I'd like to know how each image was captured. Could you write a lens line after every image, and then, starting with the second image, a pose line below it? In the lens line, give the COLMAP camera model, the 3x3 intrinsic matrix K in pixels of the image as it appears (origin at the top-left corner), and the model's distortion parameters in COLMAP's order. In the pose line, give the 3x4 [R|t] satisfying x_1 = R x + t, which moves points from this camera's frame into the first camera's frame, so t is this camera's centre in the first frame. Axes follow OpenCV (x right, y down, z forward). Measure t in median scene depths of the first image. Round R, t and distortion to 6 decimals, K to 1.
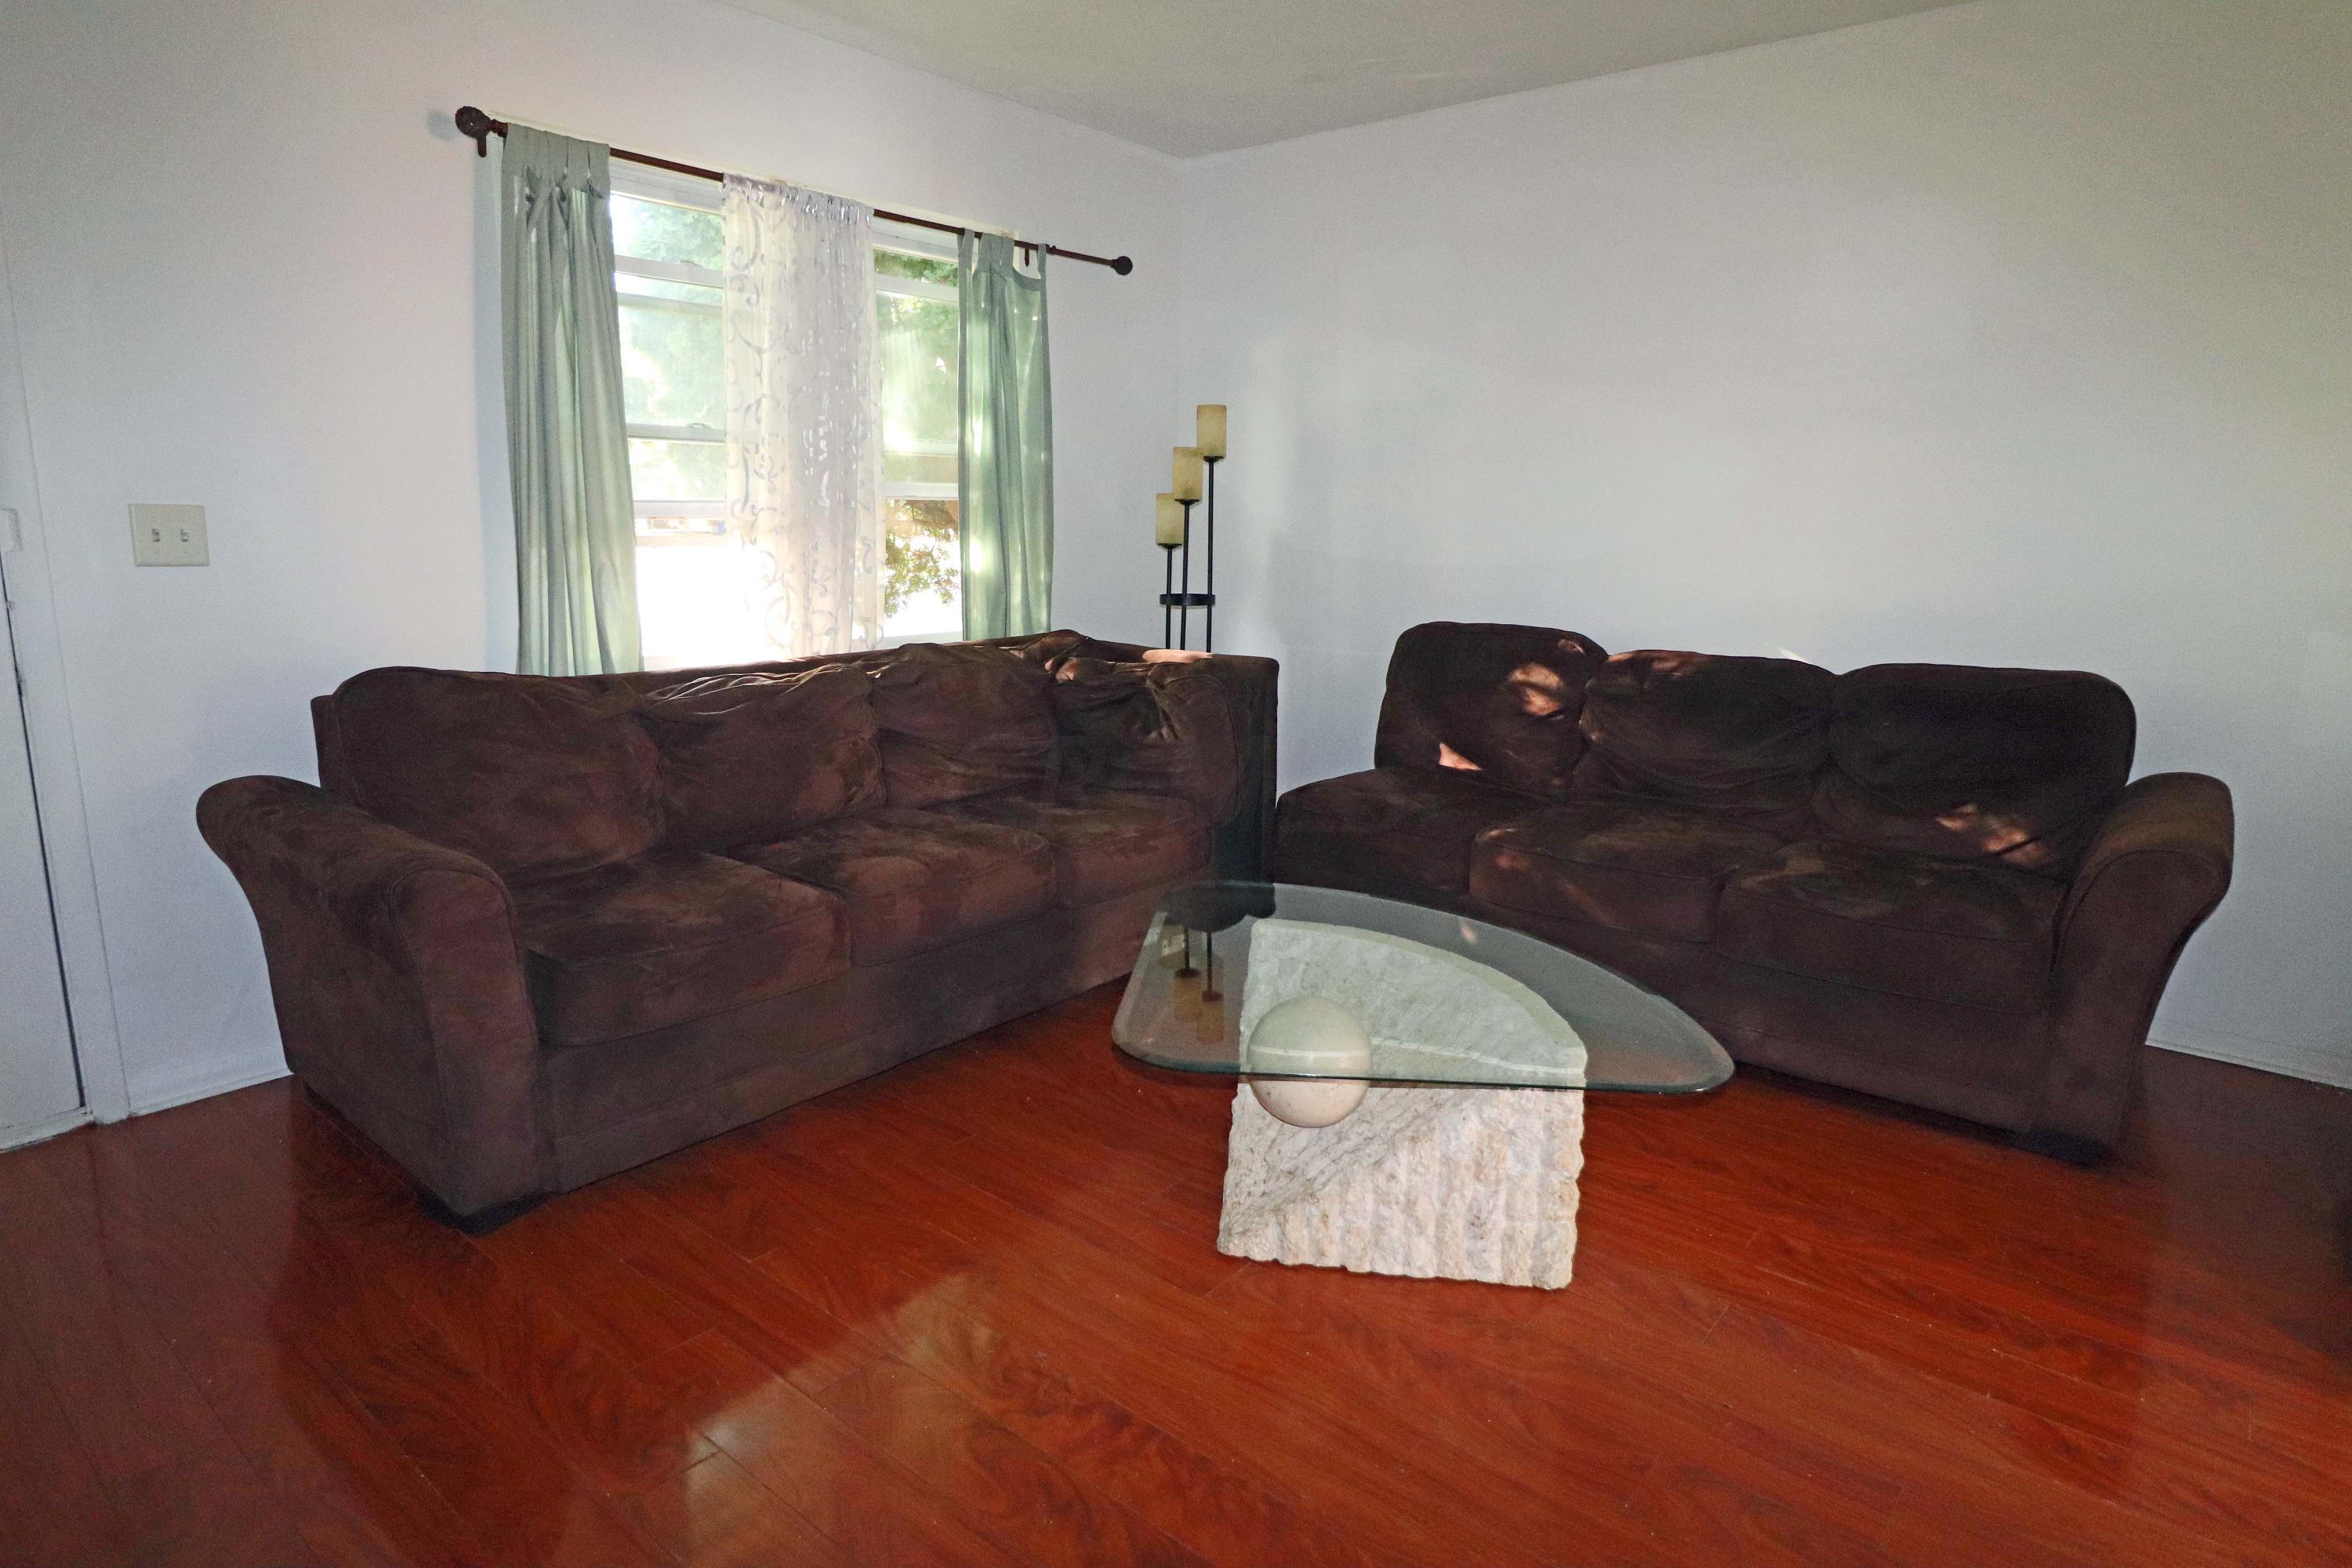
lens RADIAL K [[1319.3, 0, 1172.5], [0, 1319.3, 792.9], [0, 0, 1]] dist [0.036760, 0.001153]
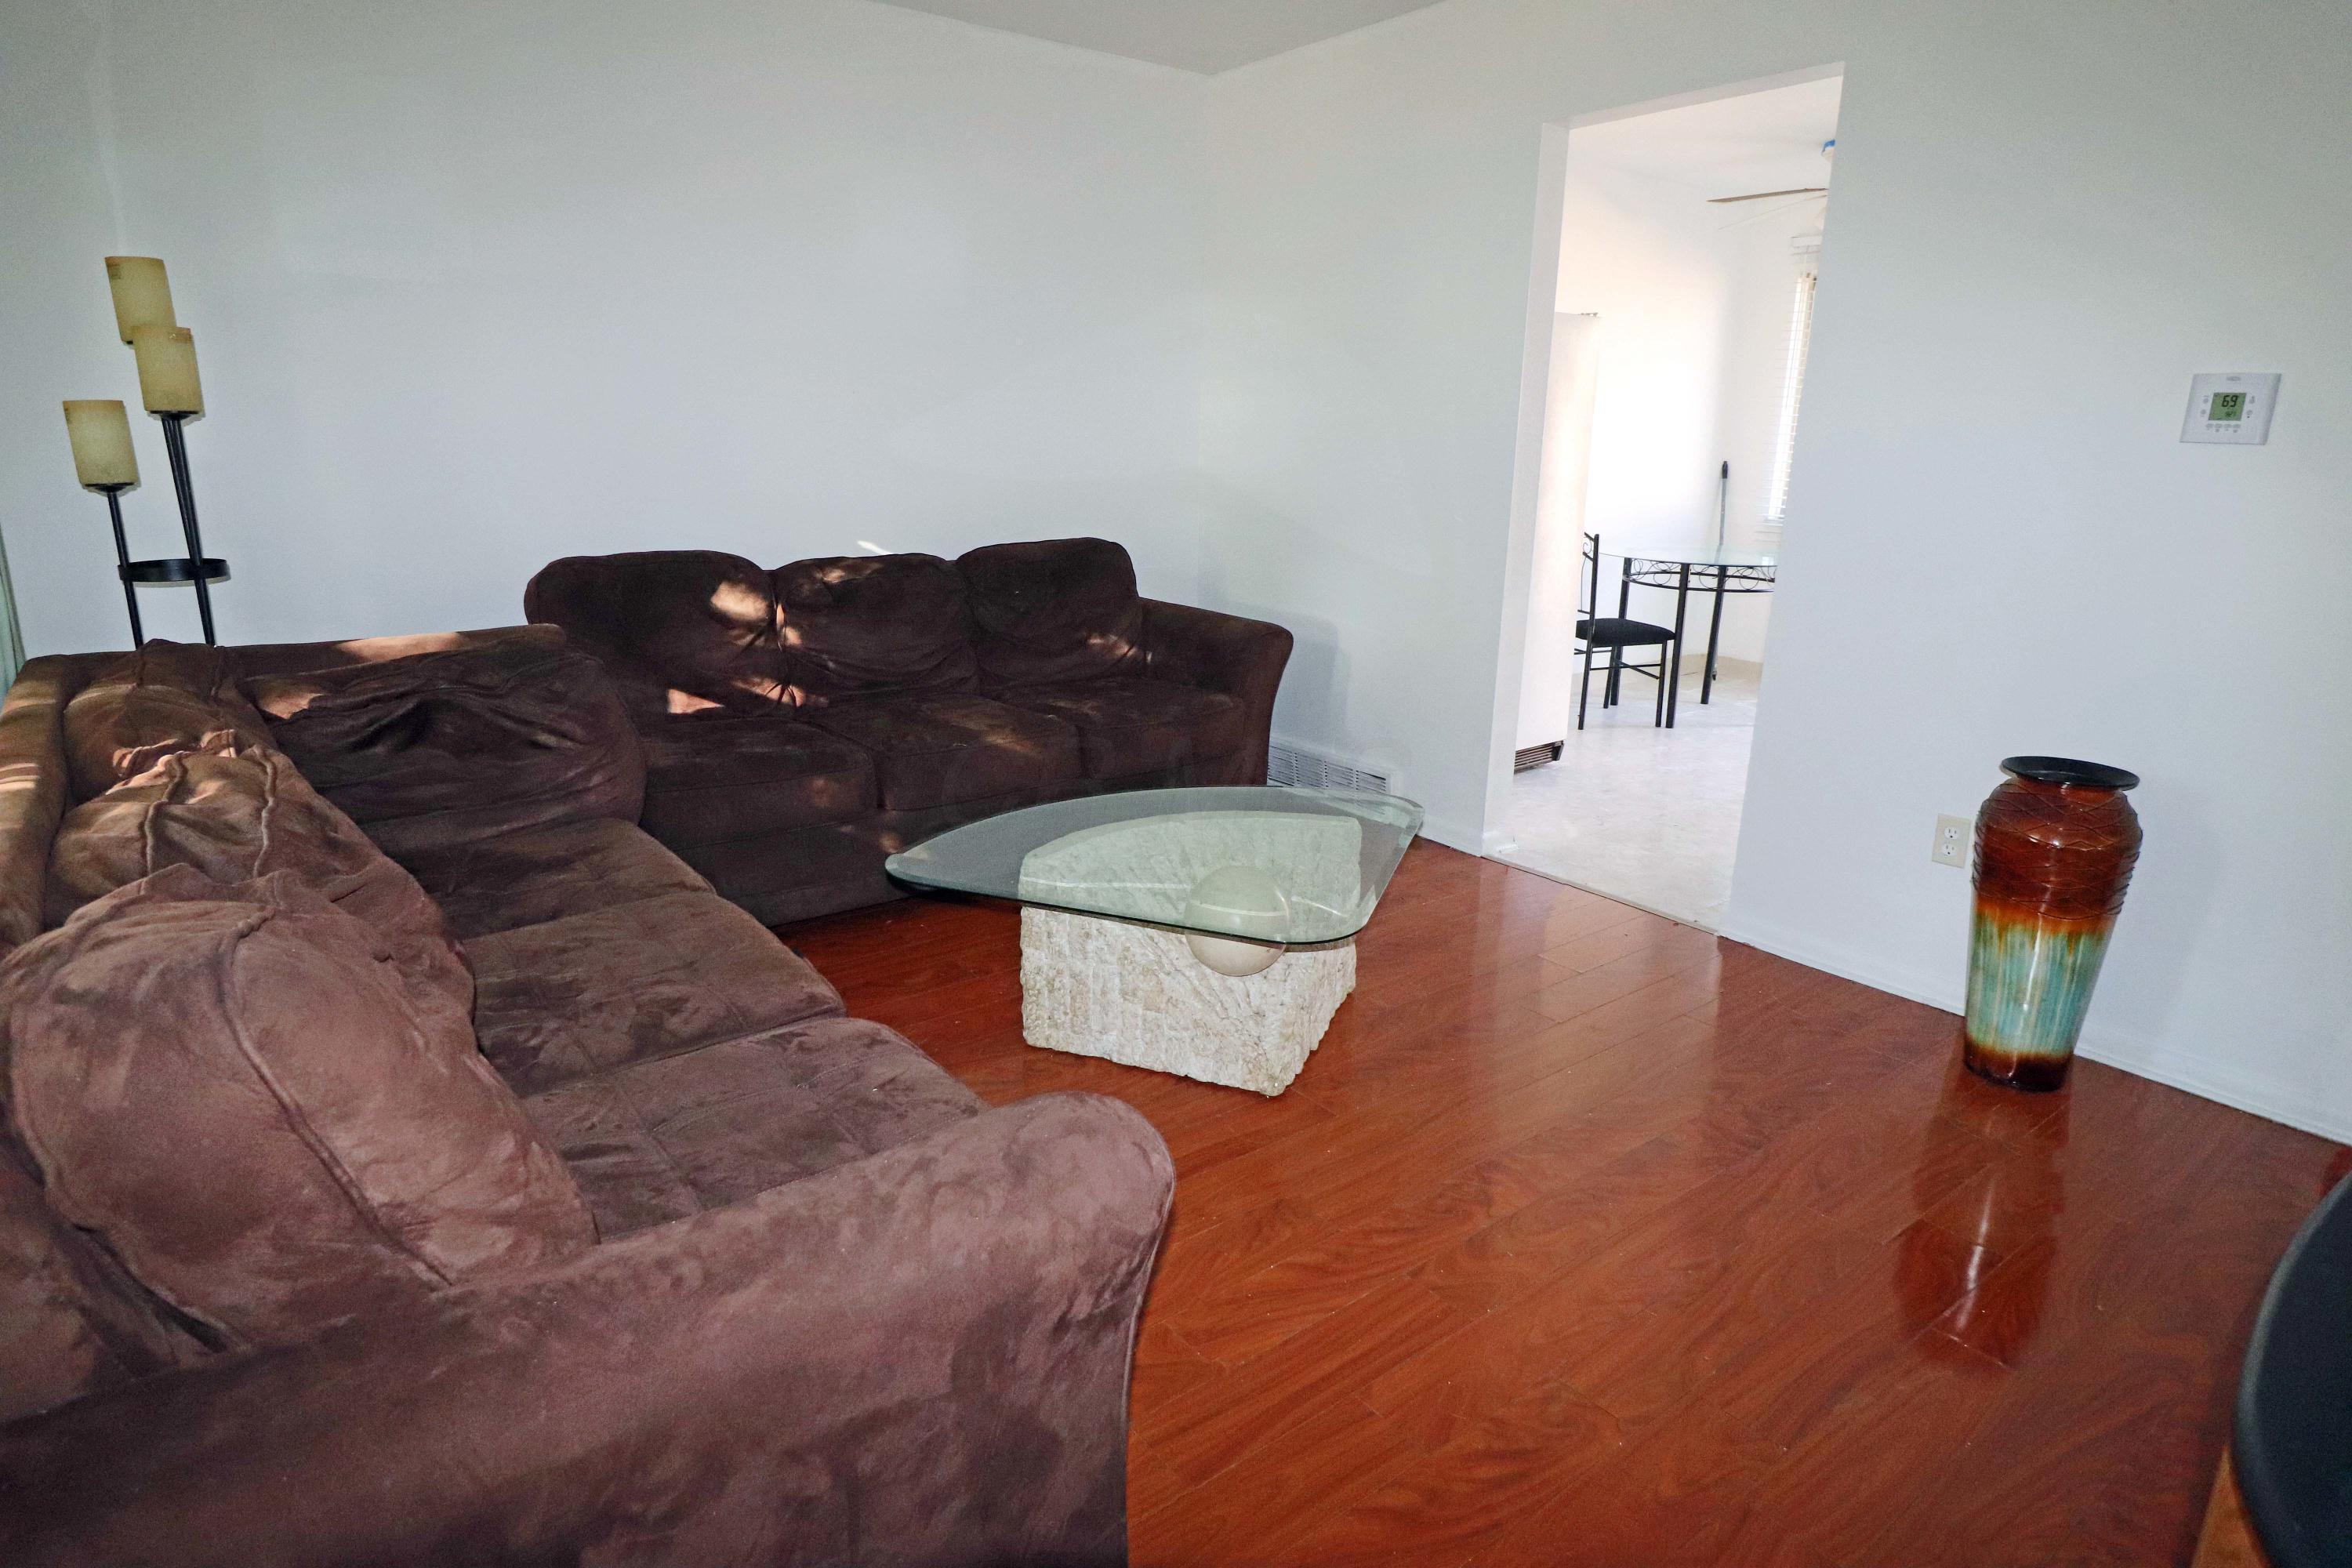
lens RADIAL K [[1319.3, 0, 1180.0], [0, 1319.3, 781.0], [0, 0, 1]] dist [0.036760, 0.001153]
pose [[0.261904, -0.270706, 0.926350, -0.899601], [0.203213, 0.953804, 0.221275, -0.172784], [-0.943457, 0.130293, 0.304816, 0.647584]]
